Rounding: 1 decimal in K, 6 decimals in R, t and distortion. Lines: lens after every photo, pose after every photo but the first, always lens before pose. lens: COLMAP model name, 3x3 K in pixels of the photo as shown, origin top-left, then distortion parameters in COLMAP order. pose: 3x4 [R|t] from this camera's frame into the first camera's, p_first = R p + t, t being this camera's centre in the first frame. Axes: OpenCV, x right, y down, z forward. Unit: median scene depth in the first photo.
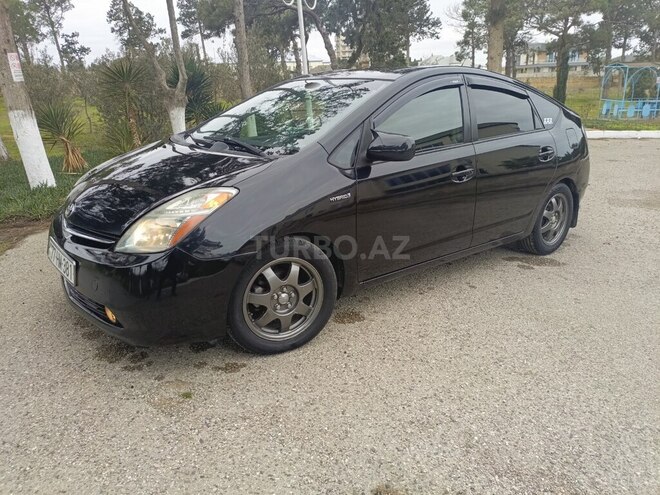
lens RADIAL K [[483.5, 0, 330.0], [0, 483.5, 247.5], [0, 0, 1]] dist [0.052221, -0.071743]
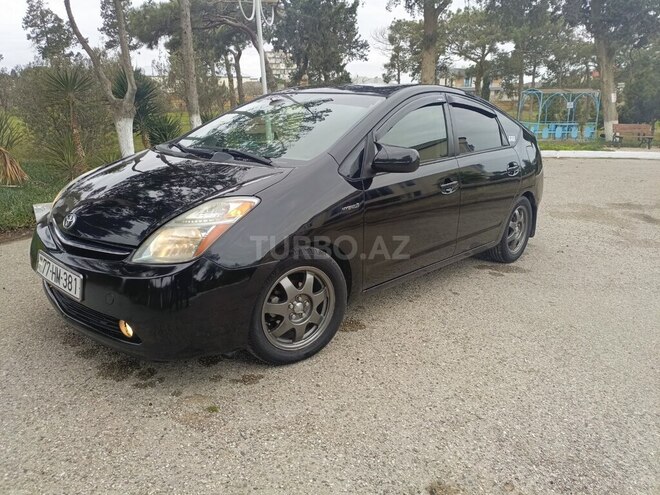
lens RADIAL K [[483.6, 0, 328.7], [0, 483.6, 249.0], [0, 0, 1]] dist [0.048036, -0.064388]
pose [[0.989987, -0.013224, 0.140538, -0.103915], [0.017417, 0.999438, -0.028652, 0.008623], [-0.140080, 0.030813, 0.989661, -0.000996]]
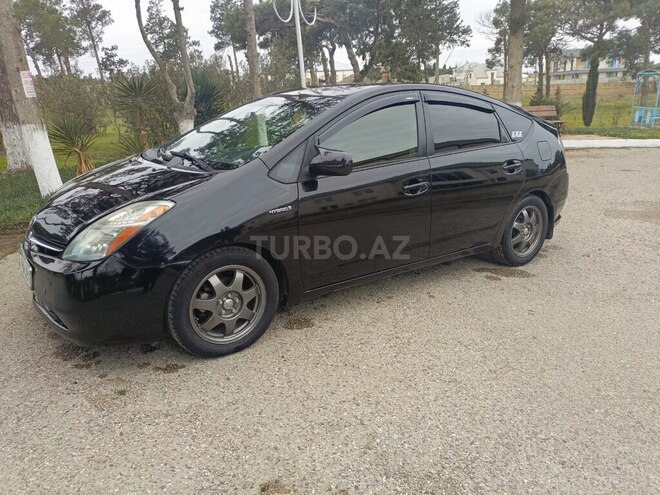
lens RADIAL K [[483.5, 0, 330.0], [0, 483.5, 247.5], [0, 0, 1]] dist [0.052221, -0.071743]
pose [[0.997804, 0.011348, -0.065257, 0.122868], [-0.012378, 0.999805, -0.015399, -0.003536], [0.065070, 0.016173, 0.997750, -0.028222]]
